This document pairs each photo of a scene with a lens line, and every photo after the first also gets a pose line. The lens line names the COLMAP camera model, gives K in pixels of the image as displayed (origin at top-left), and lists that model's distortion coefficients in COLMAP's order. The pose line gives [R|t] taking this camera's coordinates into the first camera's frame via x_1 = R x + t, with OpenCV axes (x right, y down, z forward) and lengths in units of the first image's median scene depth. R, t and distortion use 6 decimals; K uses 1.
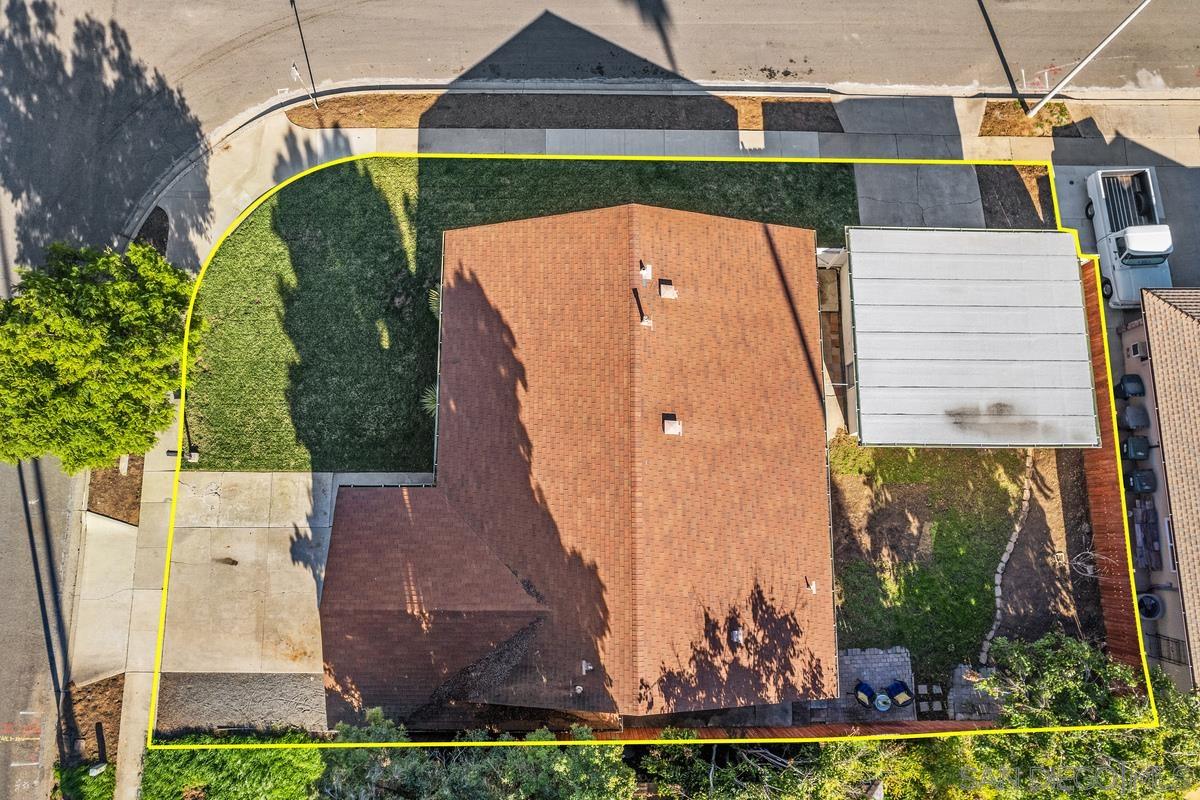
lens RADIAL K [[778.0, 0, 612.0], [0, 778.0, 371.8], [0, 0, 1]] dist [-0.068028, 0.040403]
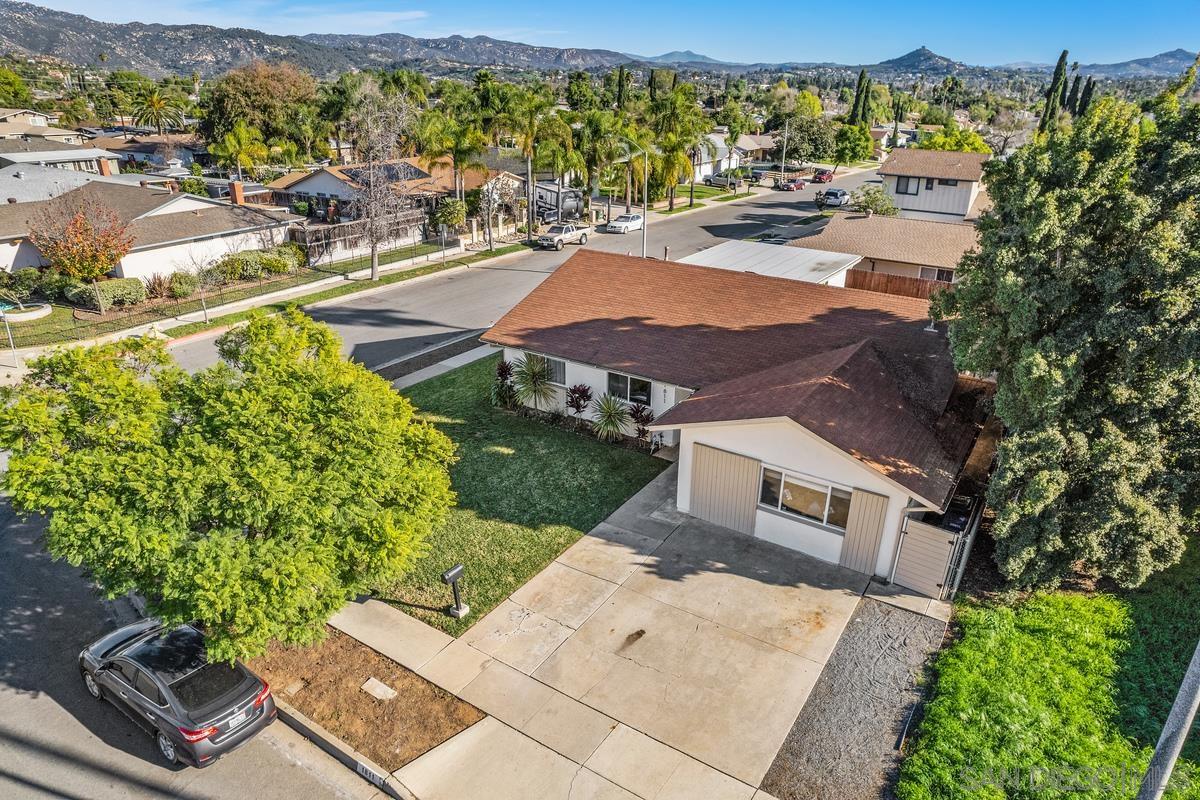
lens RADIAL K [[778.0, 0, 612.0], [0, 778.0, 371.8], [0, 0, 1]] dist [-0.068028, 0.040403]
pose [[0.539427, -0.320008, 0.778854, -0.928633], [0.830384, 0.355488, -0.429057, 0.425300], [-0.139572, 0.878193, 0.457489, 0.536706]]
